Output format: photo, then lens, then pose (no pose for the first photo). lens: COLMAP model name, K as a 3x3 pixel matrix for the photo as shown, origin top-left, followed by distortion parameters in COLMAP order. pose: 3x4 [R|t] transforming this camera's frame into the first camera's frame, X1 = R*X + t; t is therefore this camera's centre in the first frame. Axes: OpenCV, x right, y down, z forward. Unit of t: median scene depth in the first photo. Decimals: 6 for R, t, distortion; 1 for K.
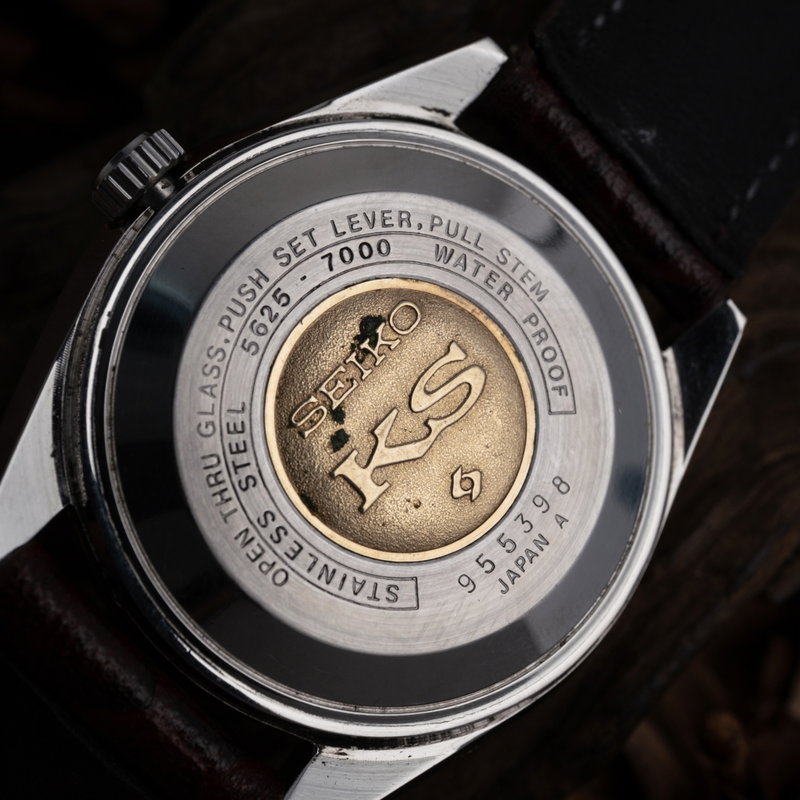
lens RADIAL K [[1775.7, 0, 394.9], [0, 1775.7, 401.6], [0, 0, 1]] dist [0.188344, 0.000000]
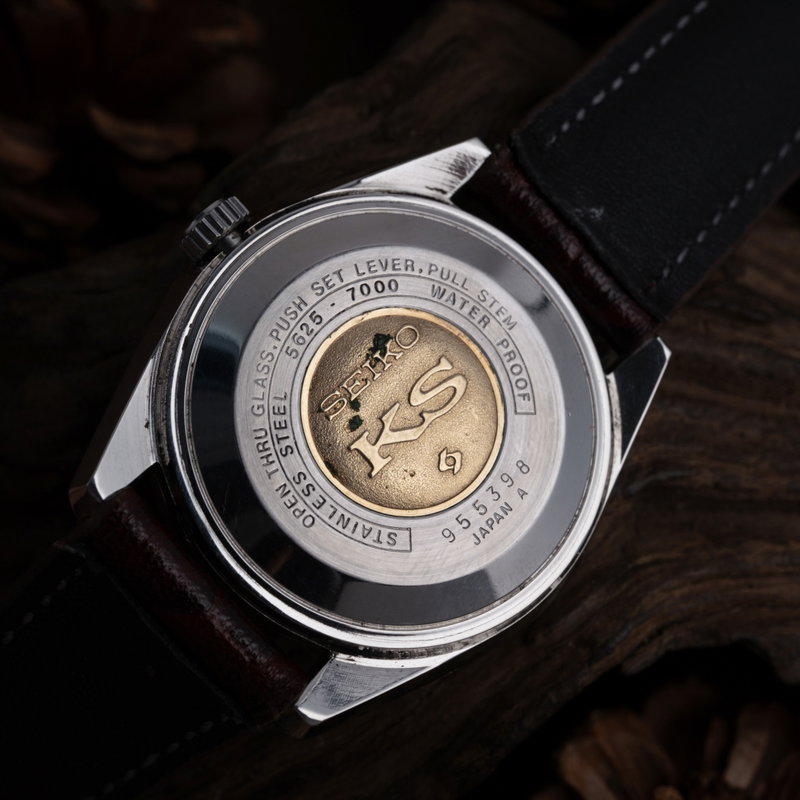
lens RADIAL K [[2253.9, 0, 406.4], [0, 2253.9, 396.7], [0, 0, 1]] dist [0.195331, 0.000000]
pose [[0.998857, 0.021789, -0.042534, 0.078721], [-0.027090, 0.991364, -0.128309, 0.217380], [0.039371, 0.129315, 0.990822, -0.688806]]
